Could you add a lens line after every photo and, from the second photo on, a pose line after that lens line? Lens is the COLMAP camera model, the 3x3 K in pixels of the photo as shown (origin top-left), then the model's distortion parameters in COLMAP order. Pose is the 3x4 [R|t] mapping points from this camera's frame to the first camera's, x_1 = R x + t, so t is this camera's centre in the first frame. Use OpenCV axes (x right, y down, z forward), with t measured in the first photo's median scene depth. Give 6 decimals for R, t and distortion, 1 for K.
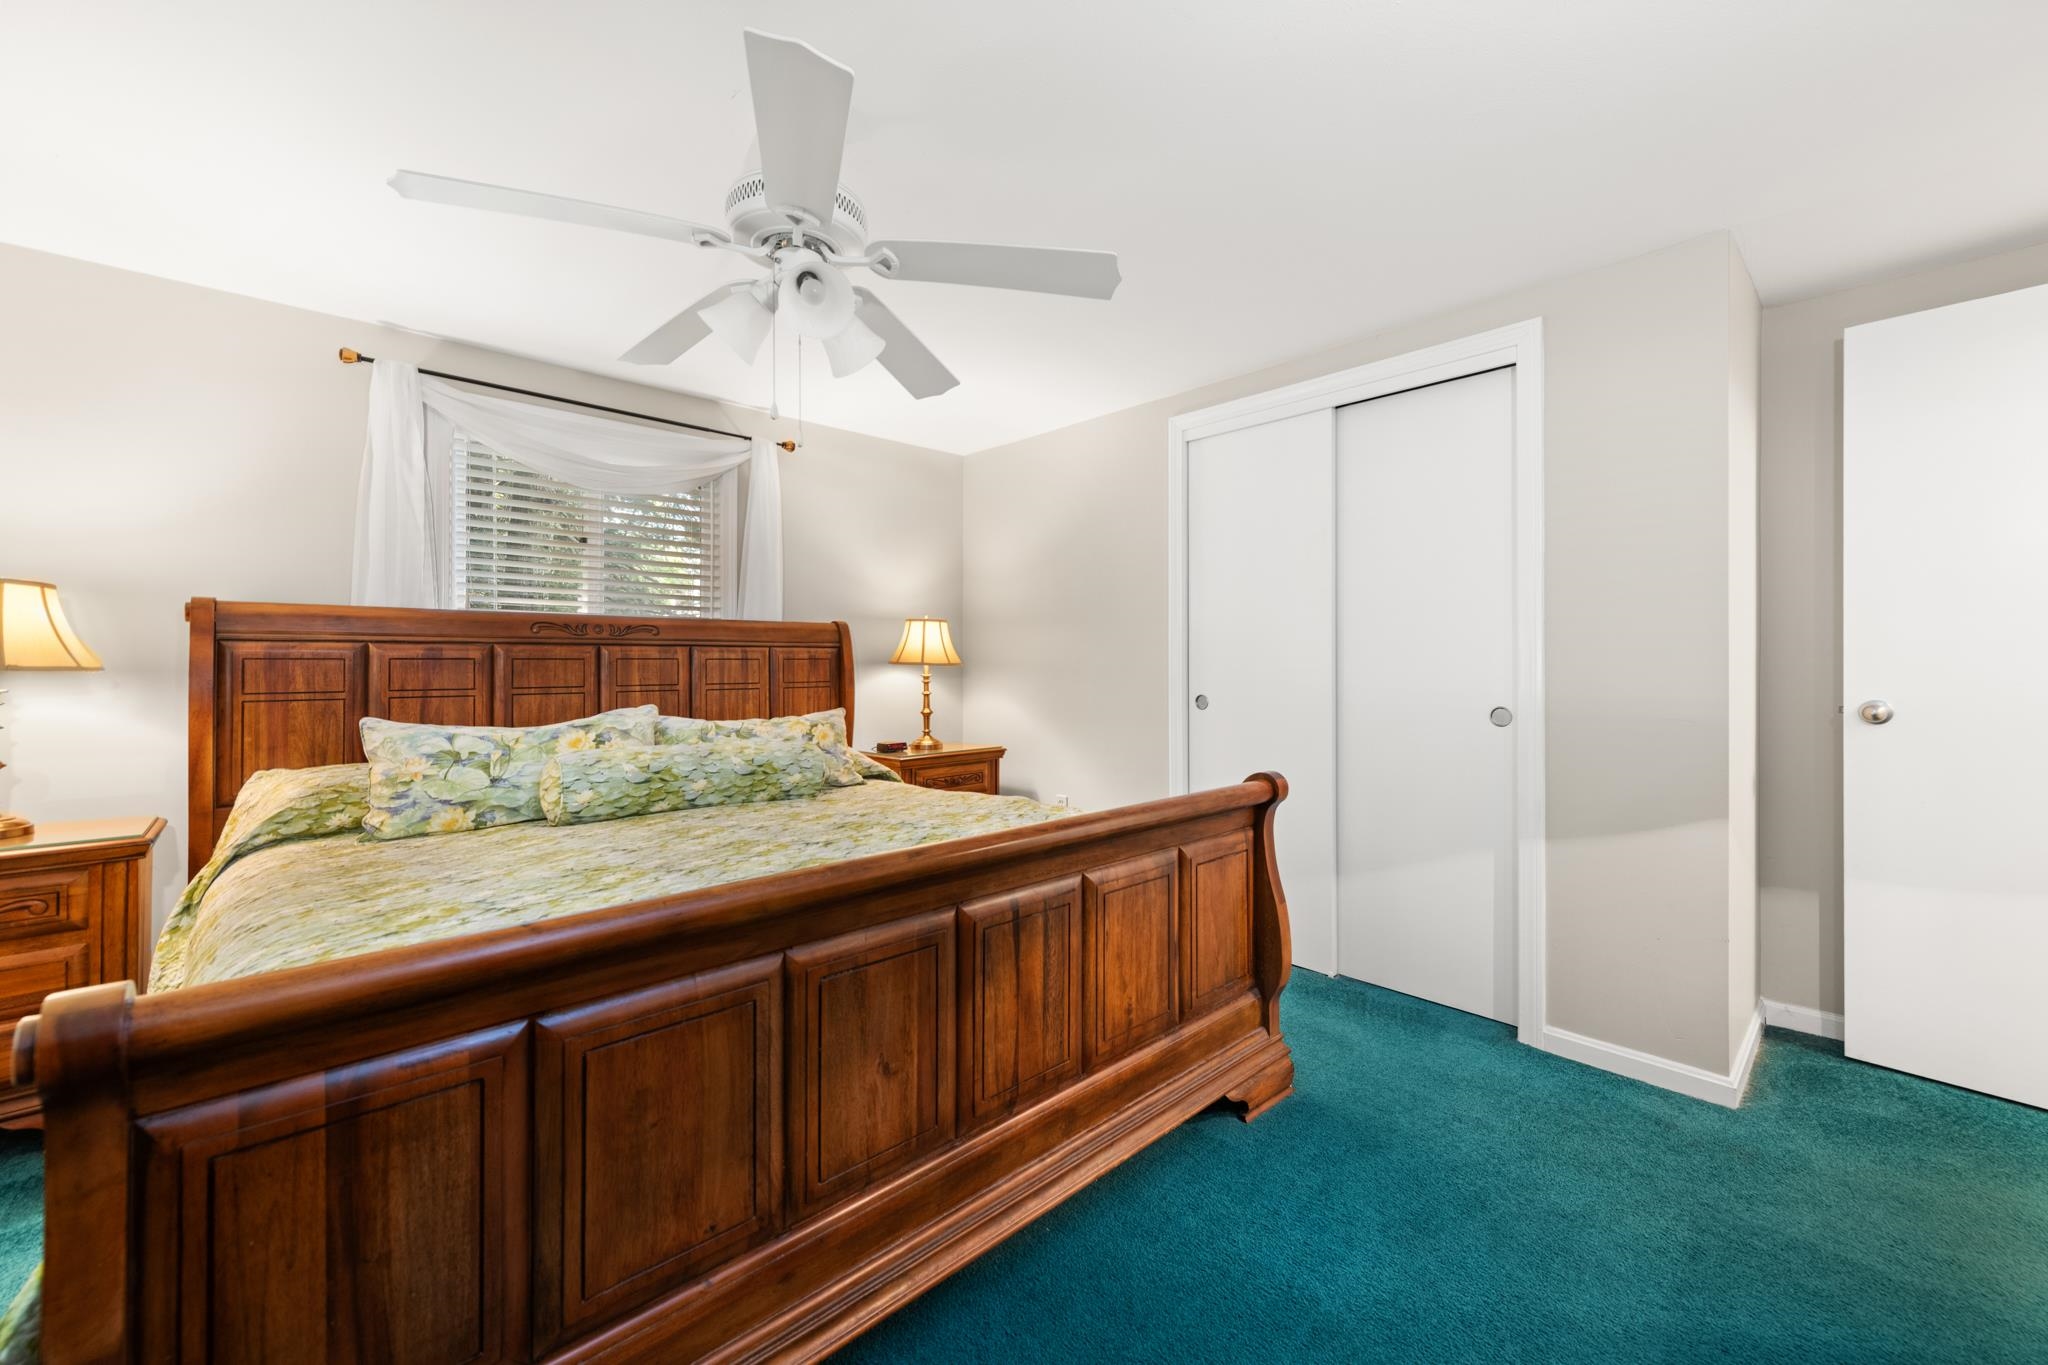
lens RADIAL K [[810.4, 0, 1030.9], [0, 810.4, 666.5], [0, 0, 1]] dist [0.009254, -0.000554]
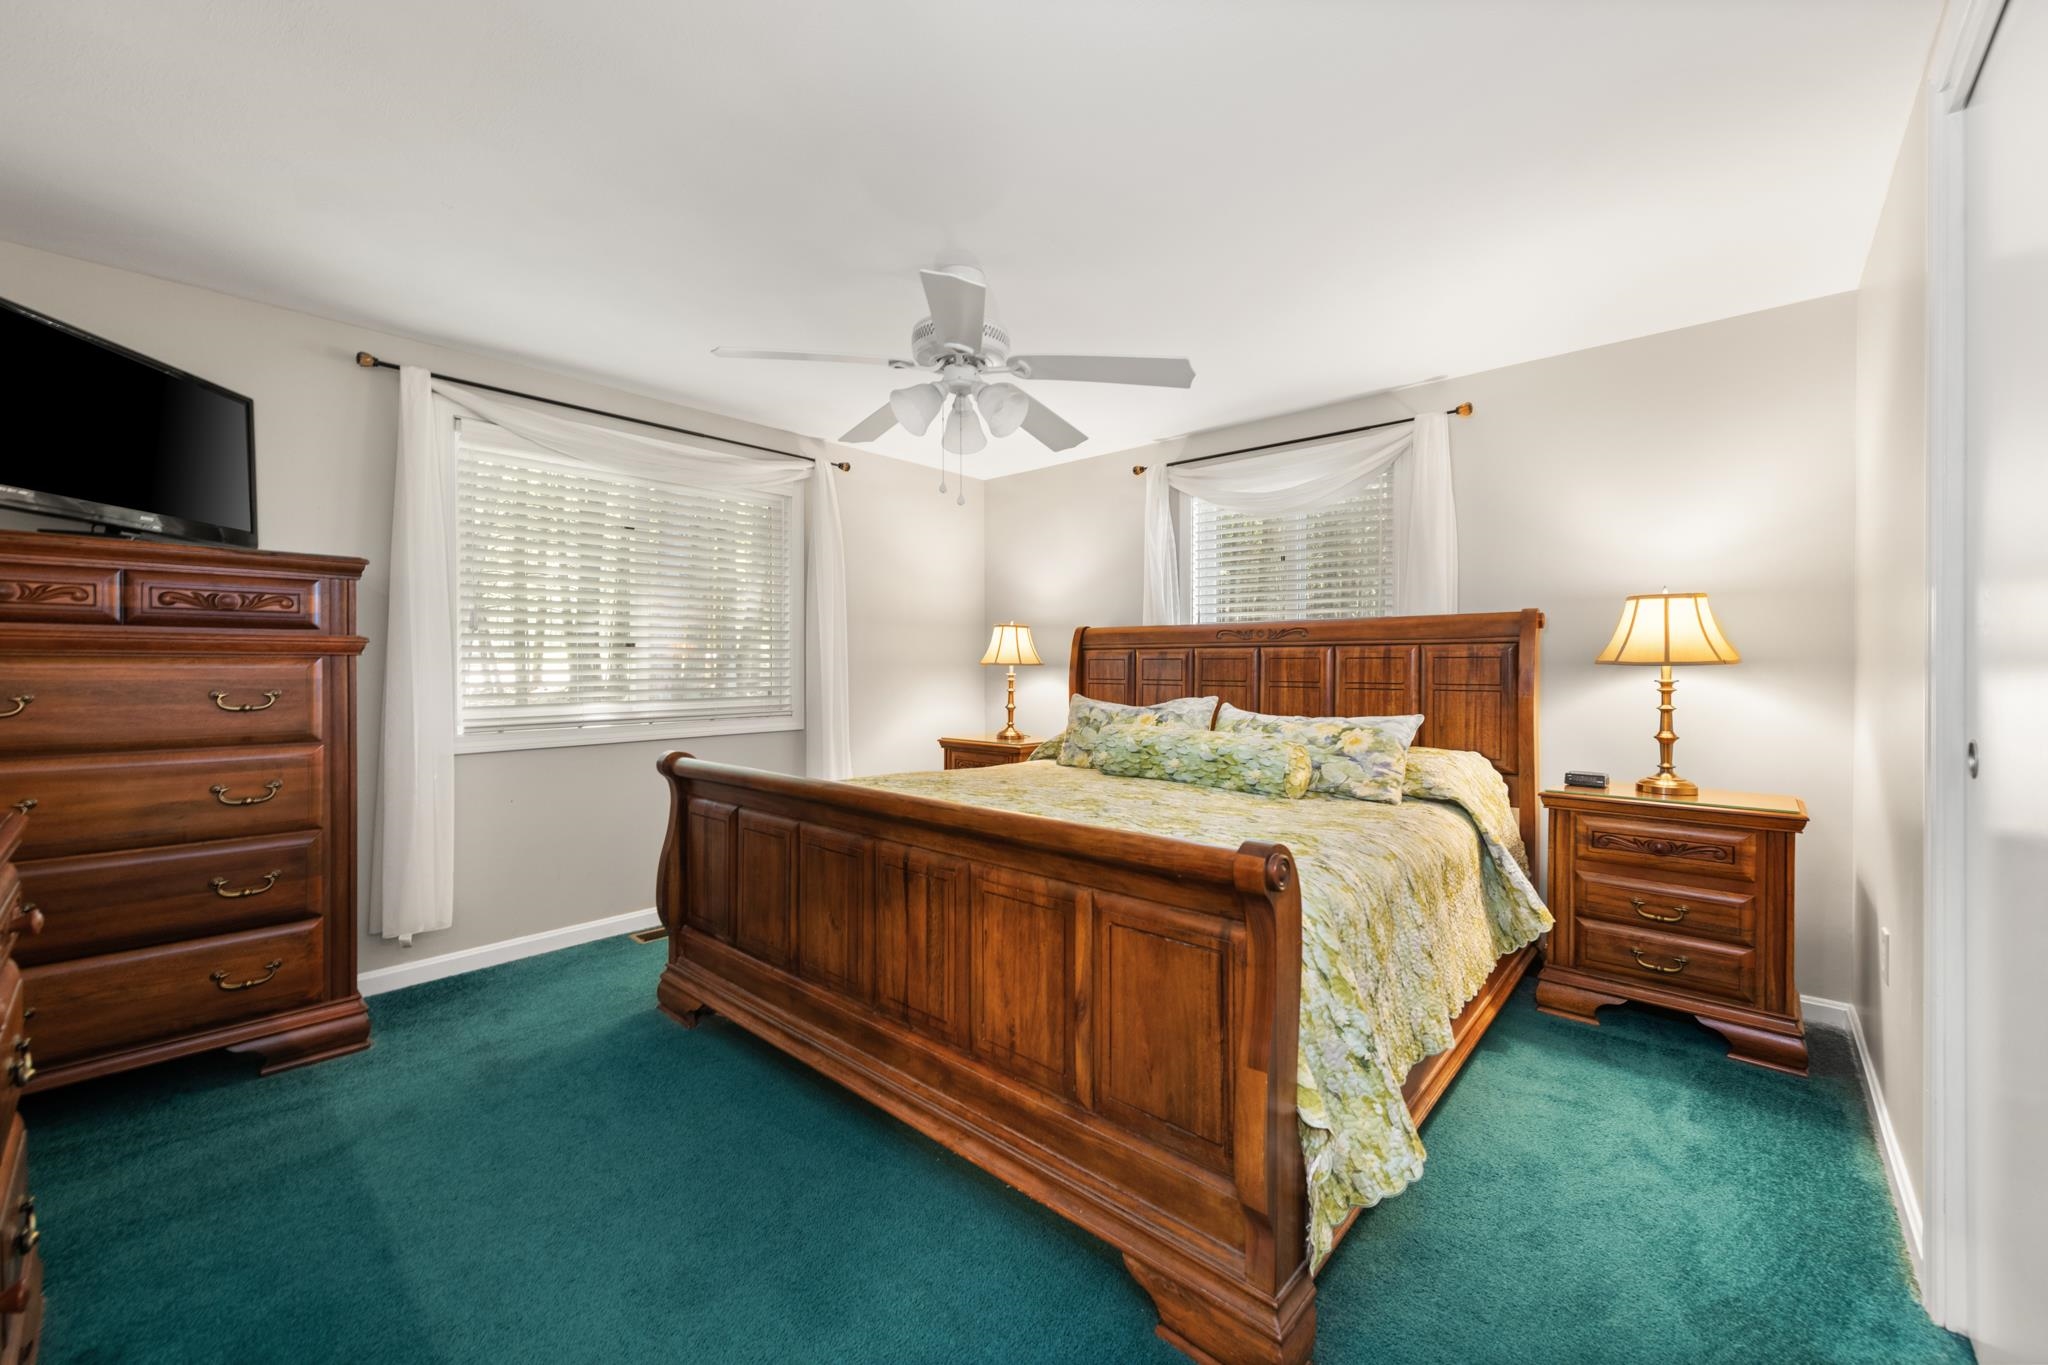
lens RADIAL K [[810.4, 0, 1031.9], [0, 810.4, 668.7], [0, 0, 1]] dist [0.009254, -0.000554]
pose [[0.082398, 0.004600, -0.996589, 0.775998], [-0.008023, 0.999960, 0.003953, 0.004331], [0.996567, 0.007670, 0.082432, 0.701026]]
